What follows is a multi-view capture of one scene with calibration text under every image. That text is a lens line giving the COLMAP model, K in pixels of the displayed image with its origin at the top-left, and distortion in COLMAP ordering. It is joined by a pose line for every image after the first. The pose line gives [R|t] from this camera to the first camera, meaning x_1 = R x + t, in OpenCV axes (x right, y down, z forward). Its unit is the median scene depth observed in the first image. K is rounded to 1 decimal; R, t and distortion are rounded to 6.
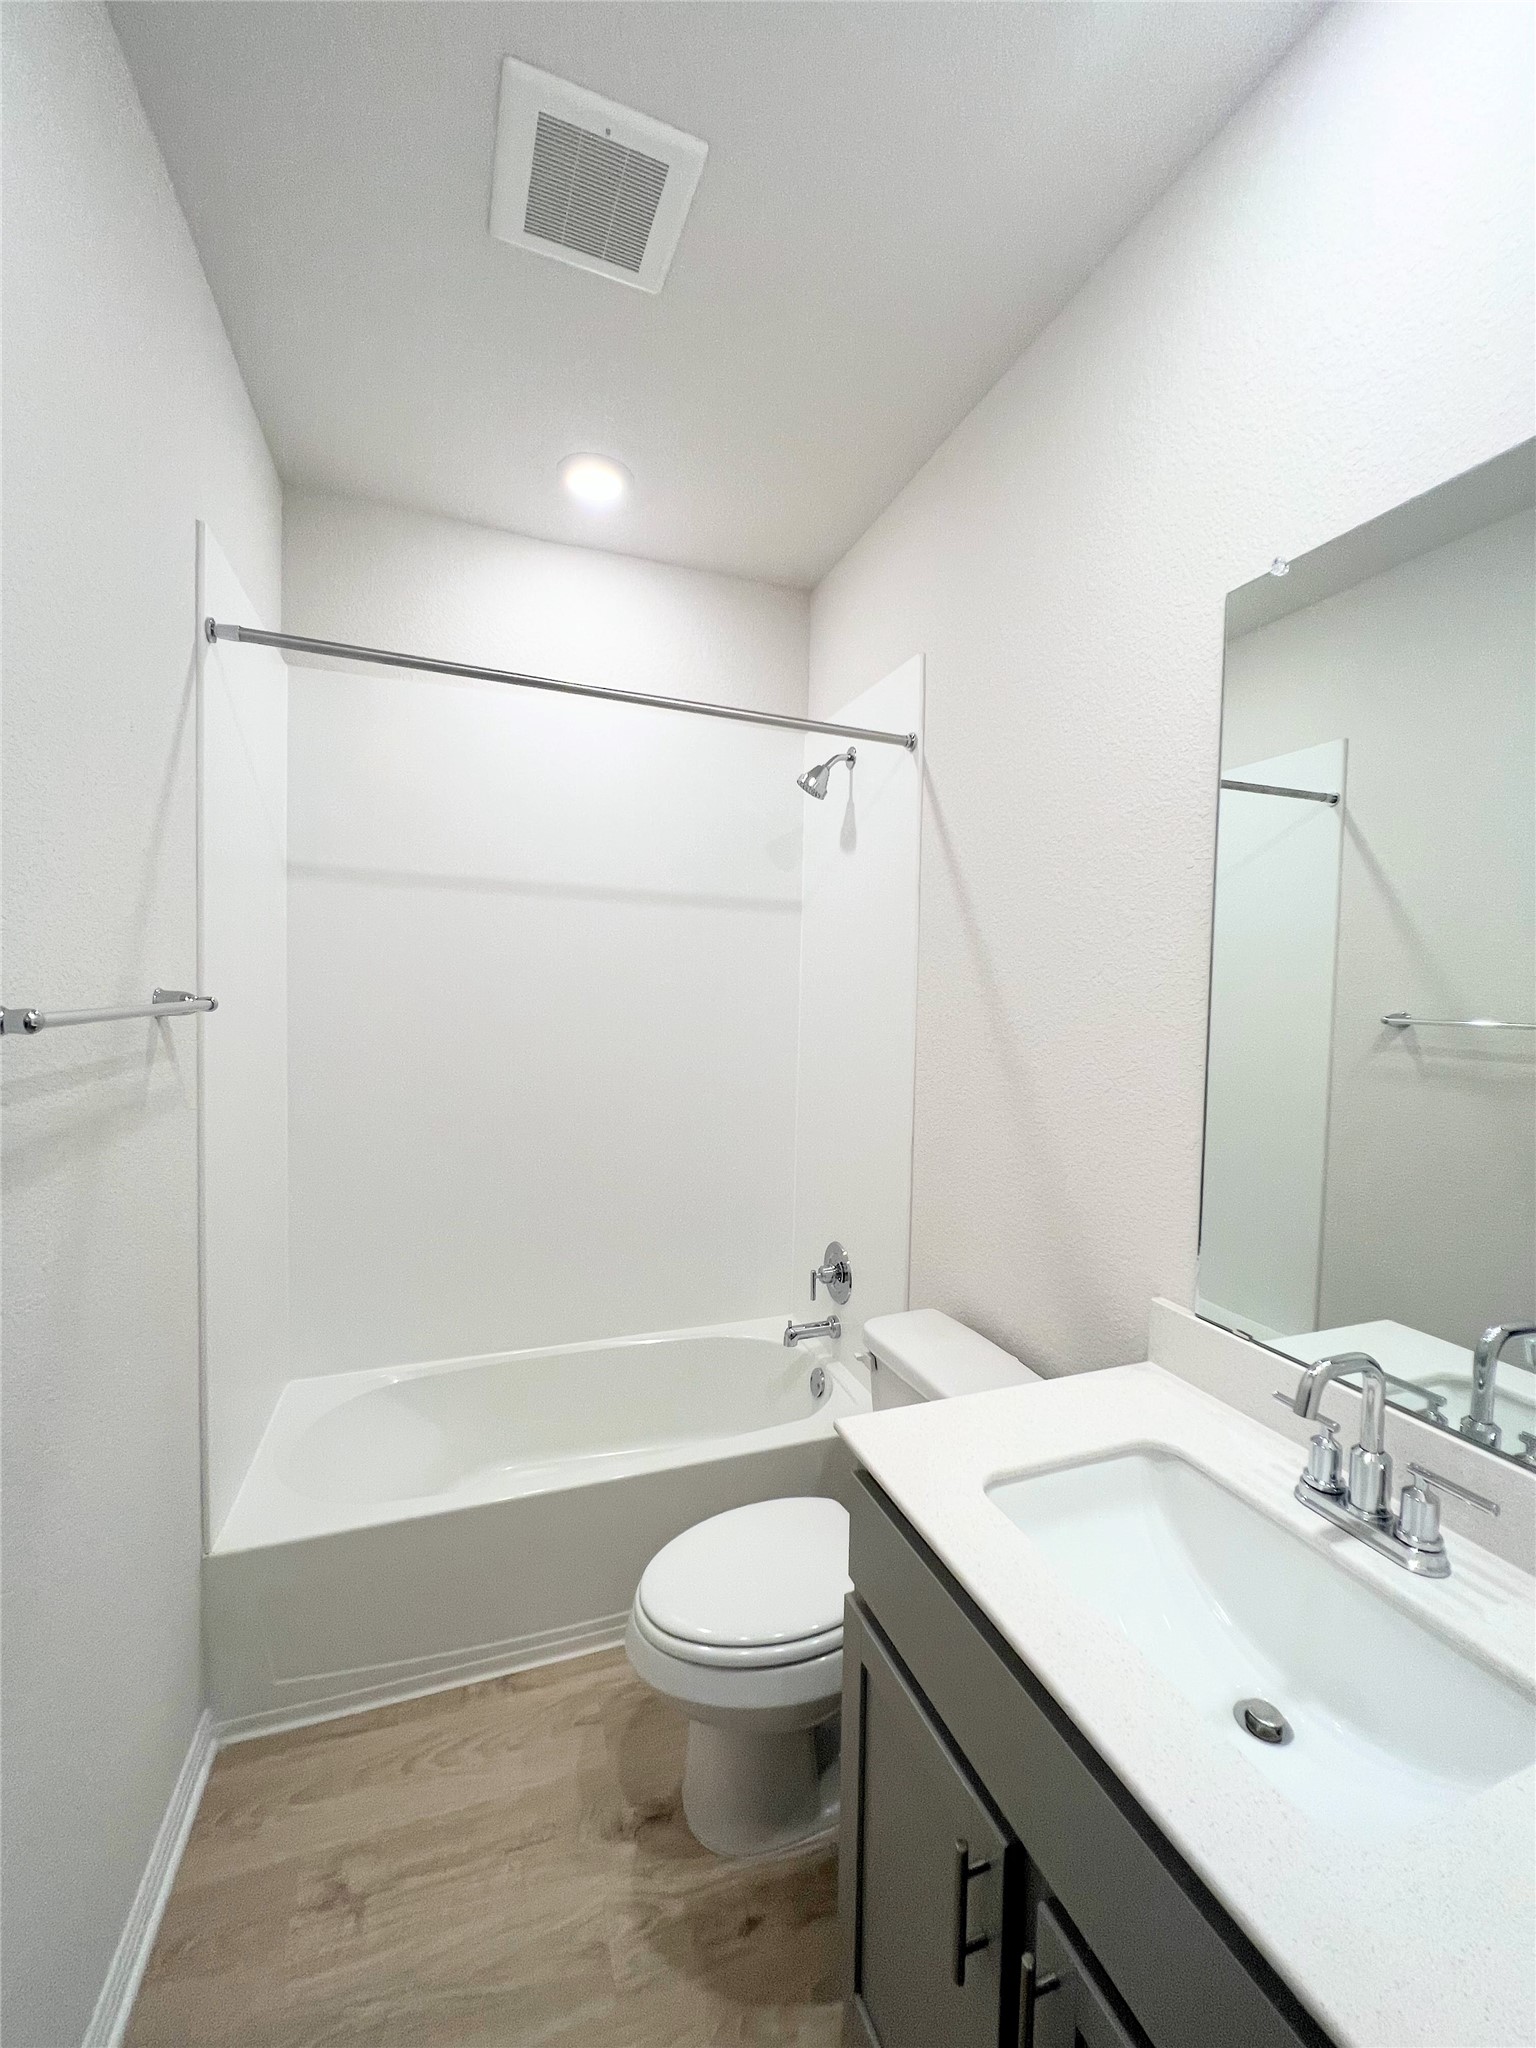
lens RADIAL K [[812.4, 0, 768.0], [0, 812.4, 1024.0], [0, 0, 1]] dist [0.000958, 0.000433]
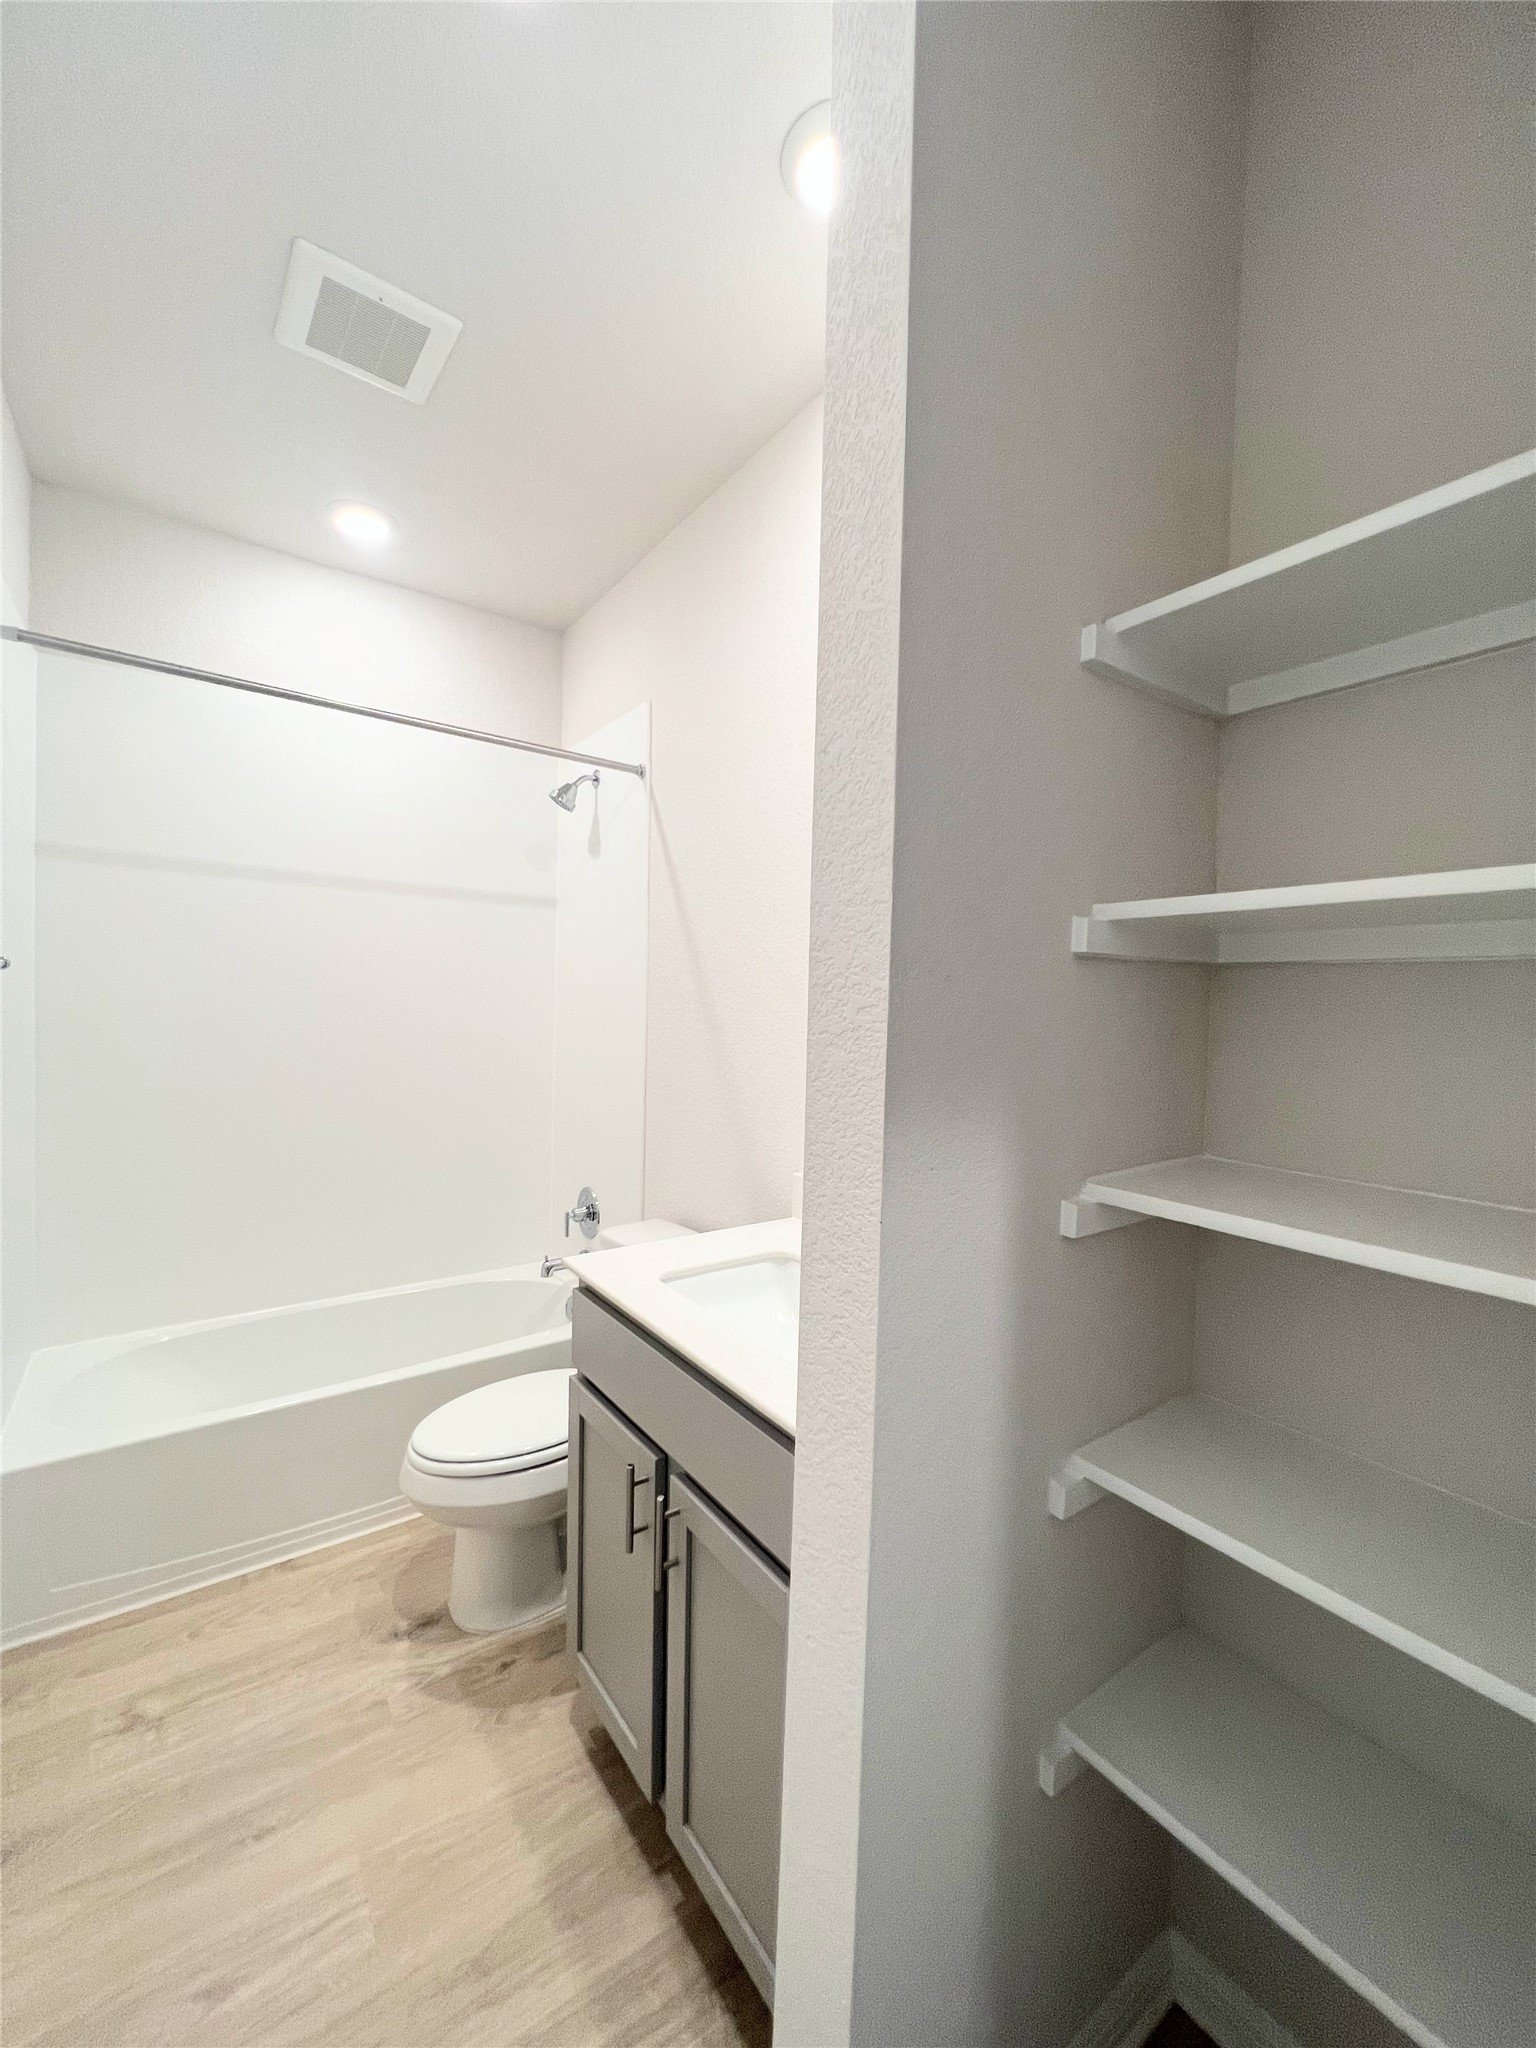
lens RADIAL K [[827.7, 0, 768.0], [0, 827.7, 1024.0], [0, 0, 1]] dist [0.001884, 0.000473]
pose [[0.965461, -0.006647, 0.260461, 0.041894], [0.010290, 0.999867, -0.012624, 0.079840], [-0.260343, 0.014868, 0.965402, -0.369757]]
